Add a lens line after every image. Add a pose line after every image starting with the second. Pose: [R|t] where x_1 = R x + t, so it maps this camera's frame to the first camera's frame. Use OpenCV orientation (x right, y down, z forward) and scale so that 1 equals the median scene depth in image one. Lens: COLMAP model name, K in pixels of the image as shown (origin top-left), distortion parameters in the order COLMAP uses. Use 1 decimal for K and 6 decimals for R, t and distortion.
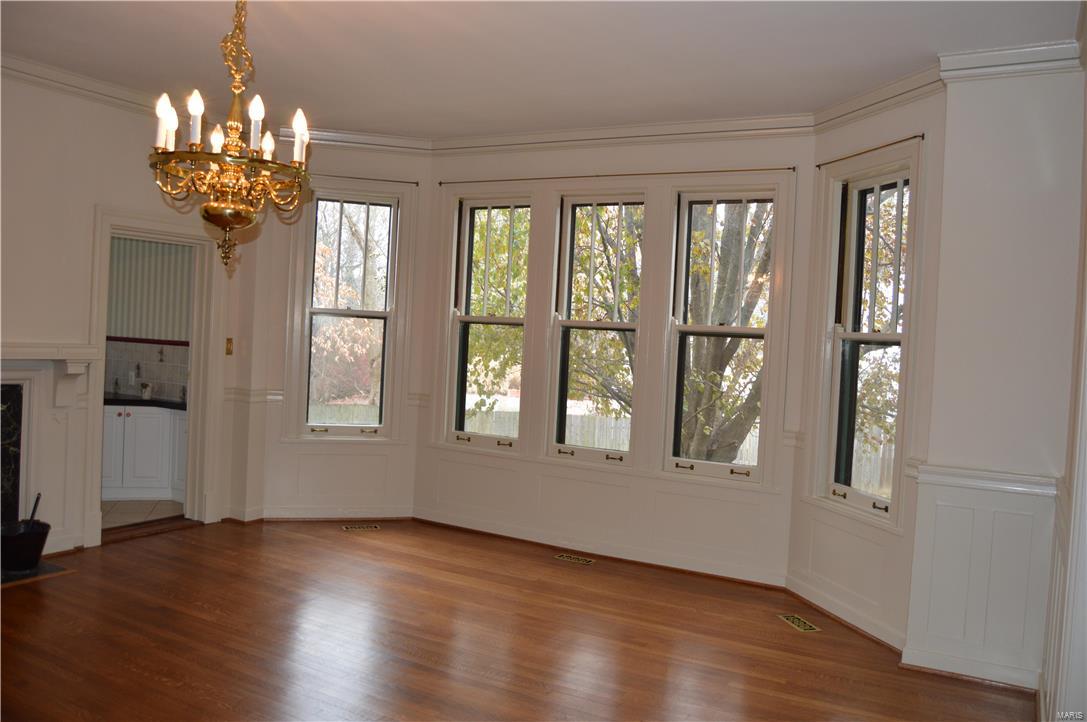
lens RADIAL K [[870.3, 0, 546.7], [0, 870.3, 350.3], [0, 0, 1]] dist [-0.095237, 0.038946]
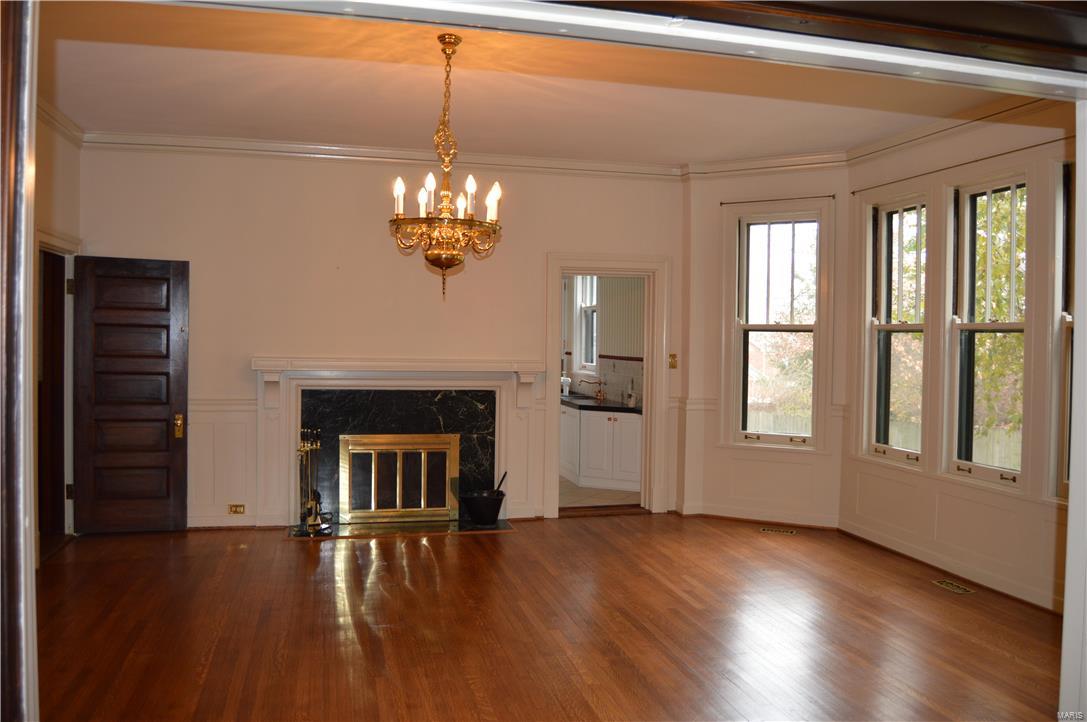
lens RADIAL K [[870.3, 0, 546.7], [0, 870.3, 350.3], [0, 0, 1]] dist [-0.095237, 0.038946]
pose [[0.695239, -0.029462, -0.718174, 0.354881], [0.008952, 0.999437, -0.032335, 0.017563], [0.718723, 0.016052, 0.695111, 0.068344]]
